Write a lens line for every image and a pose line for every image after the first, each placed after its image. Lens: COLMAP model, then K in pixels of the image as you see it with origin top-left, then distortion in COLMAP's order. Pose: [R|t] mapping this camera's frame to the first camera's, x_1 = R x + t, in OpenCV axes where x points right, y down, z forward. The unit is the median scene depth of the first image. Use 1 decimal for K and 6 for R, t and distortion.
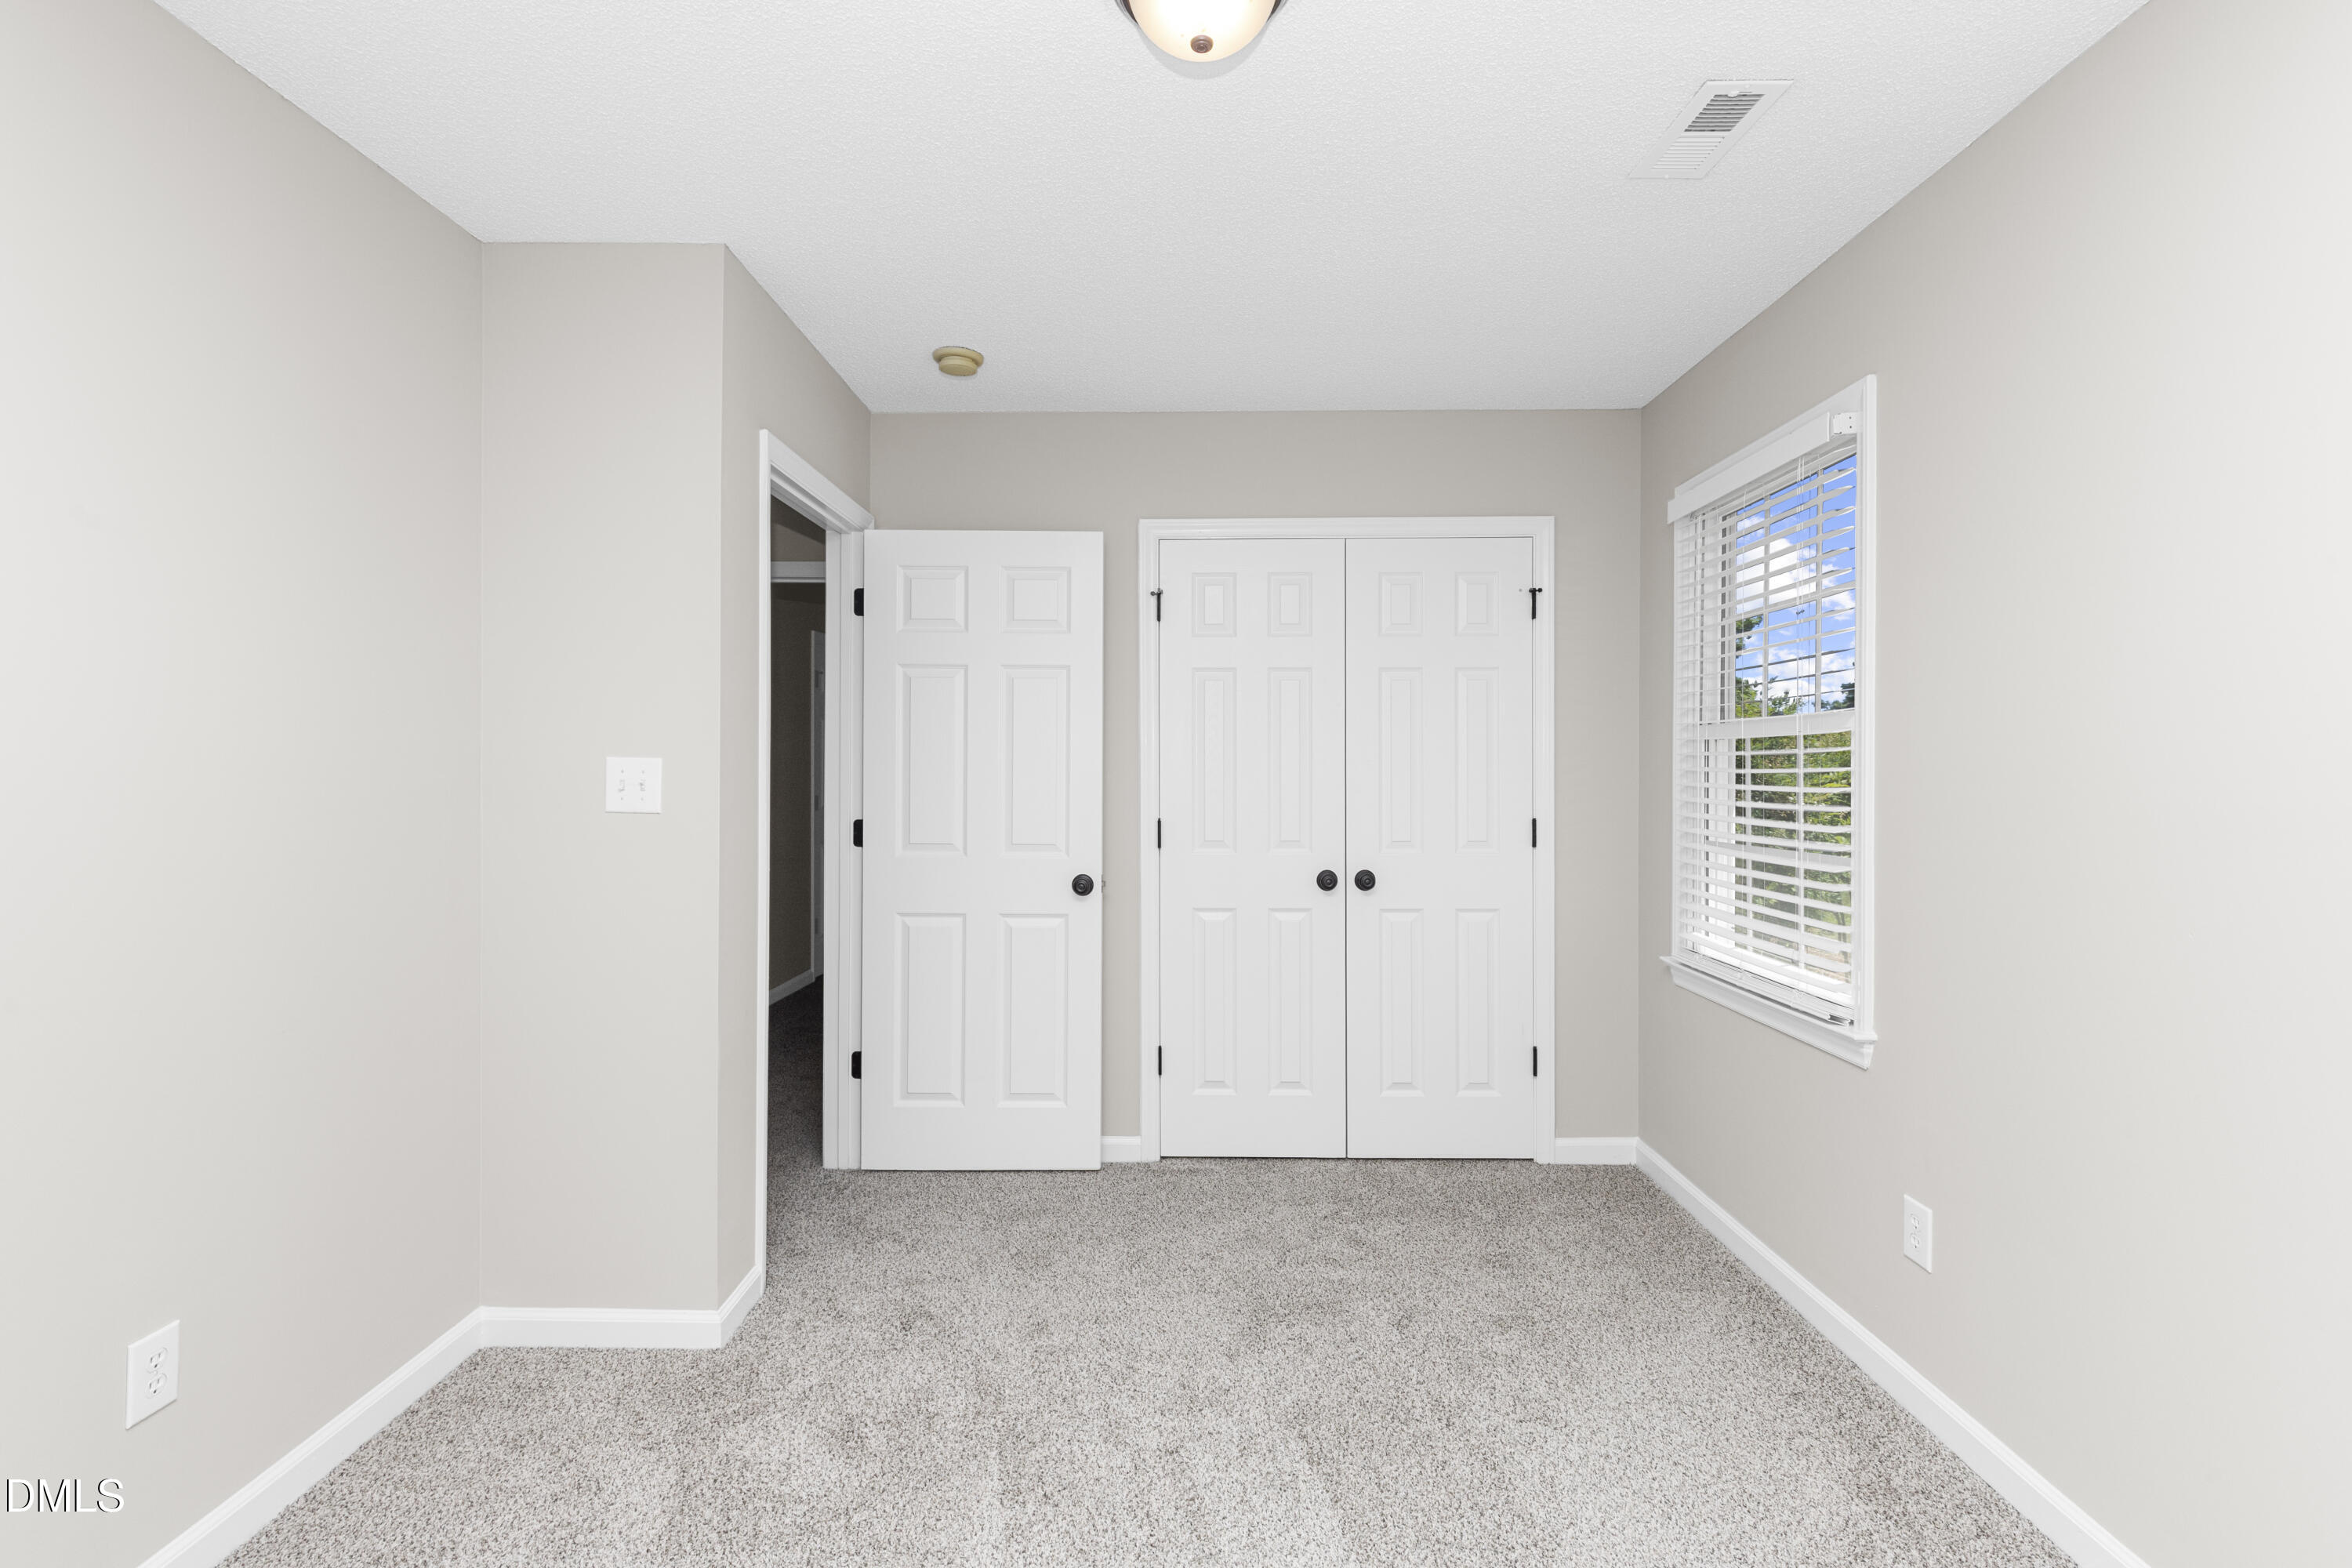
lens RADIAL K [[1090.1, 0, 1178.2], [0, 1090.1, 773.2], [0, 0, 1]] dist [0.015936, -0.010178]
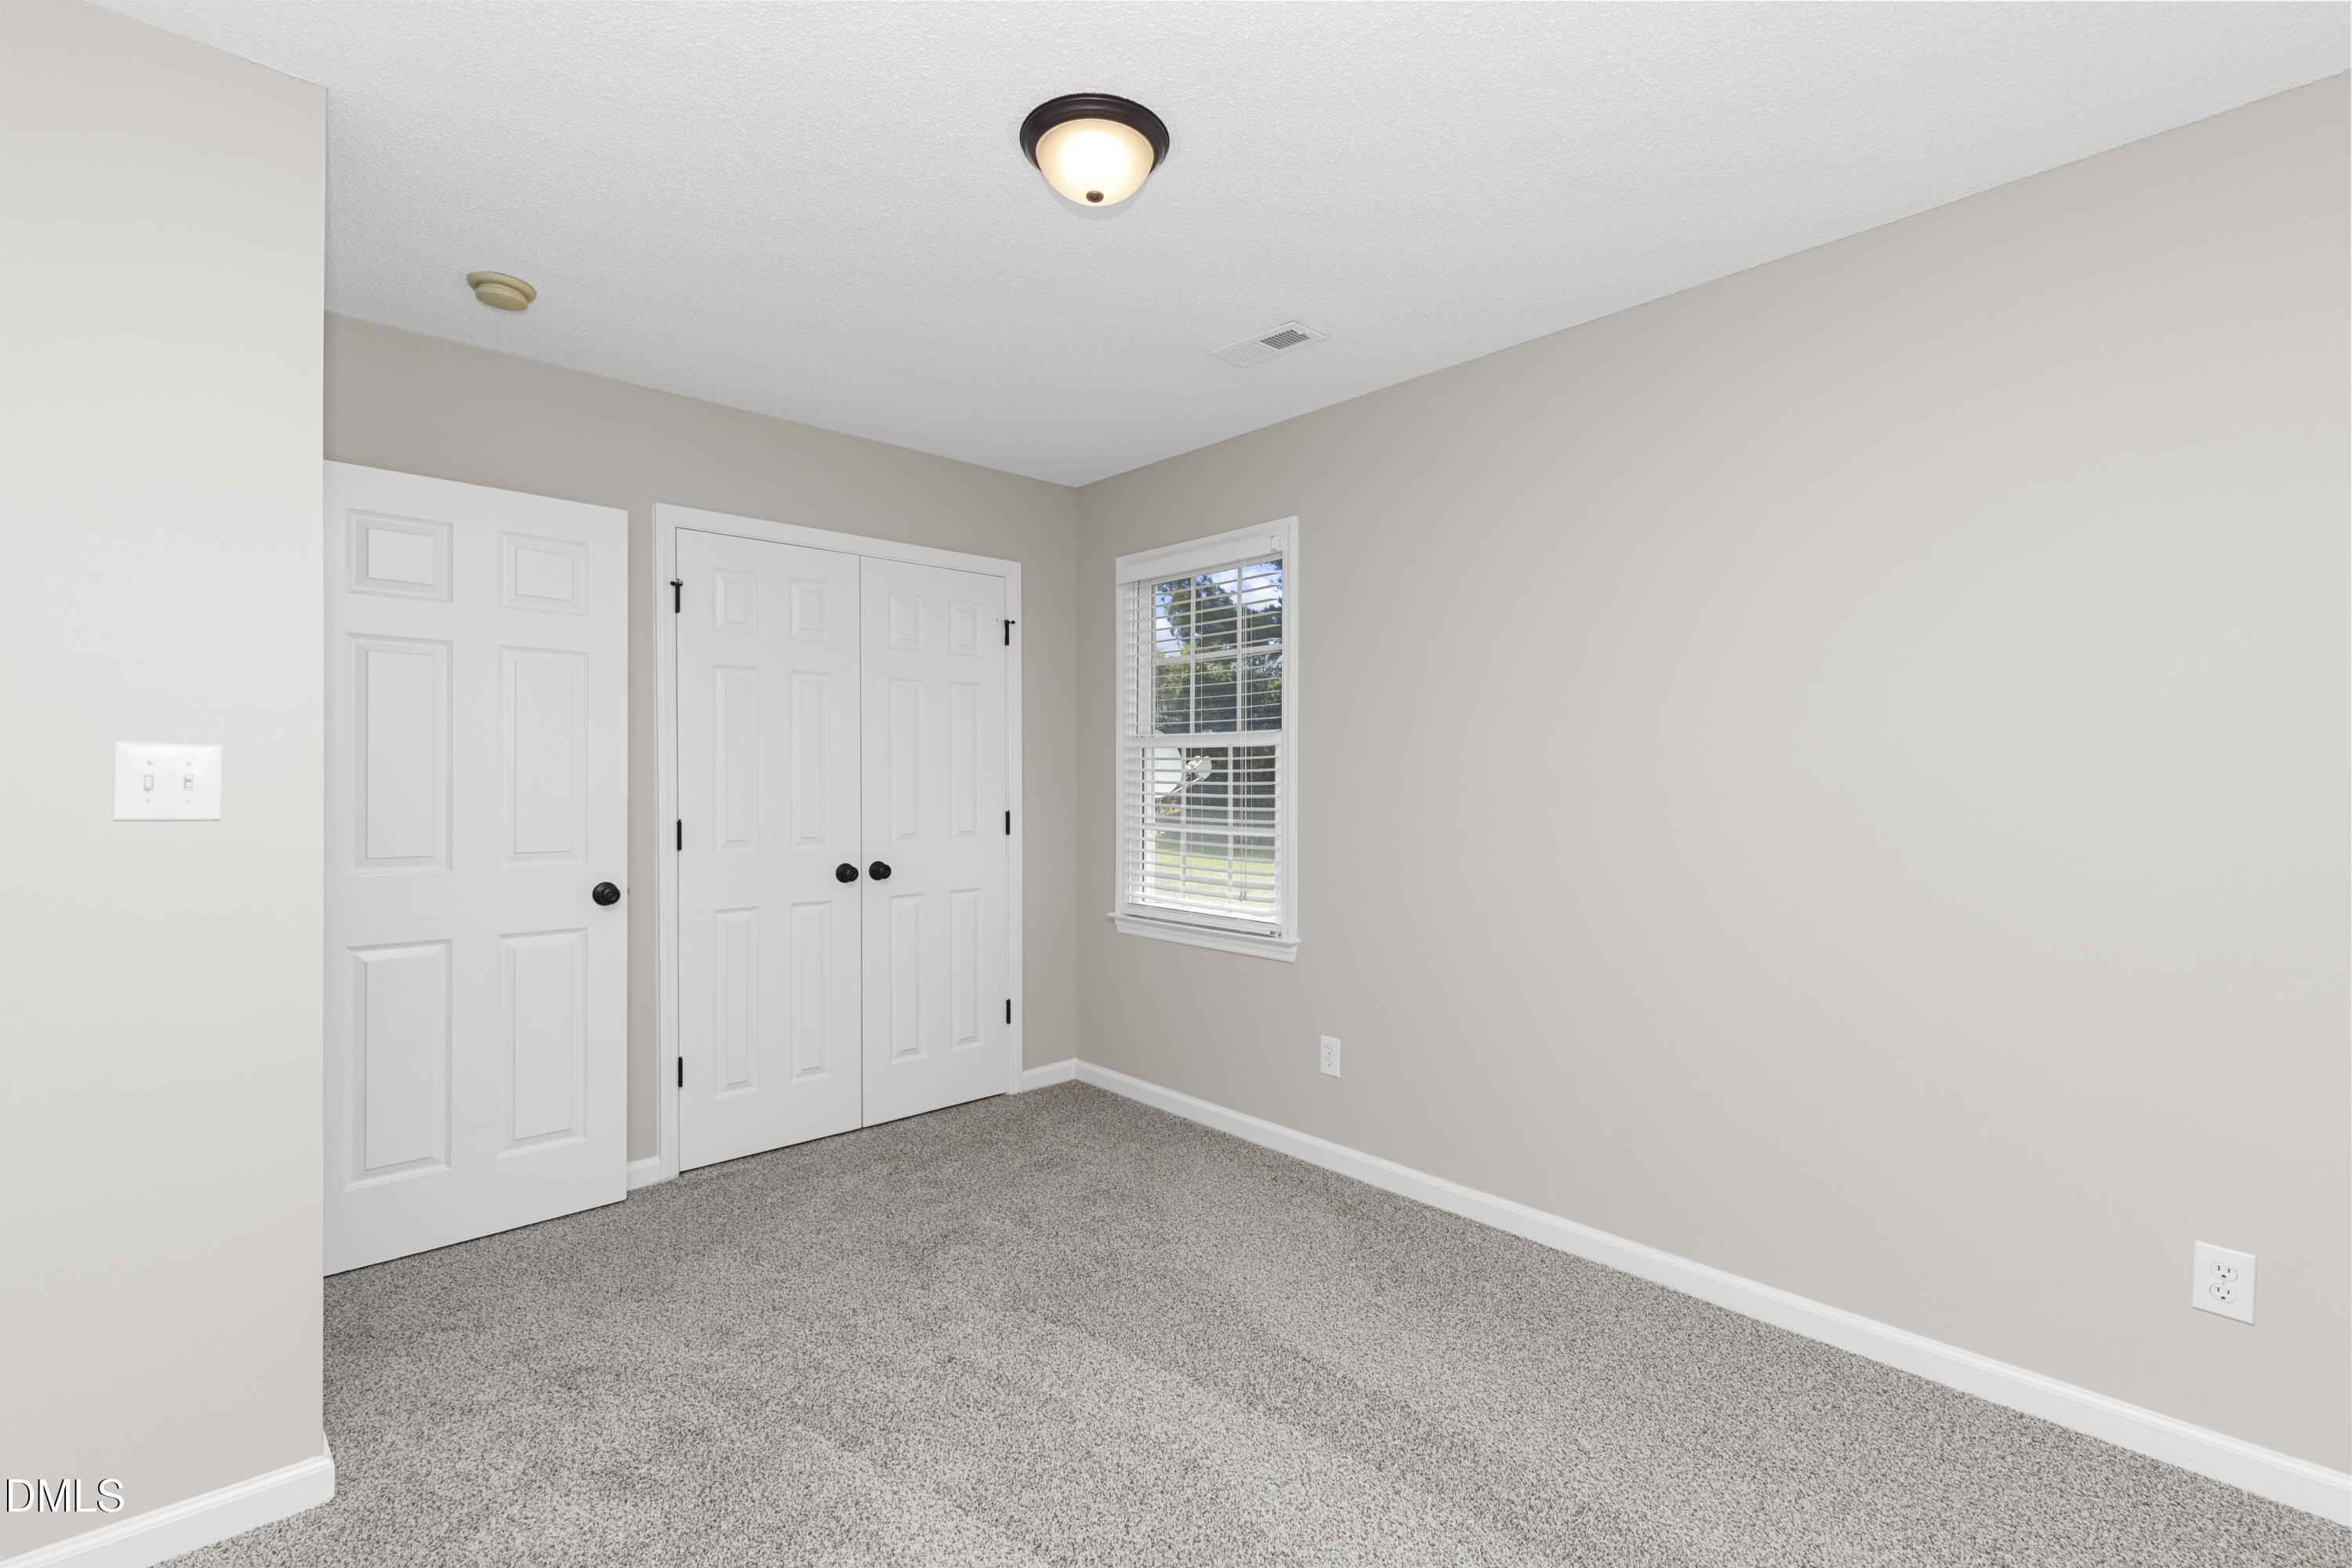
lens RADIAL K [[1061.7, 0, 1206.9], [0, 1061.7, 785.0], [0, 0, 1]] dist [0.017142, -0.009110]
pose [[0.710126, -0.004338, 0.704061, -0.363147], [0.000568, 0.999984, 0.005588, 0.006632], [-0.704074, -0.003569, 0.710117, 0.010778]]
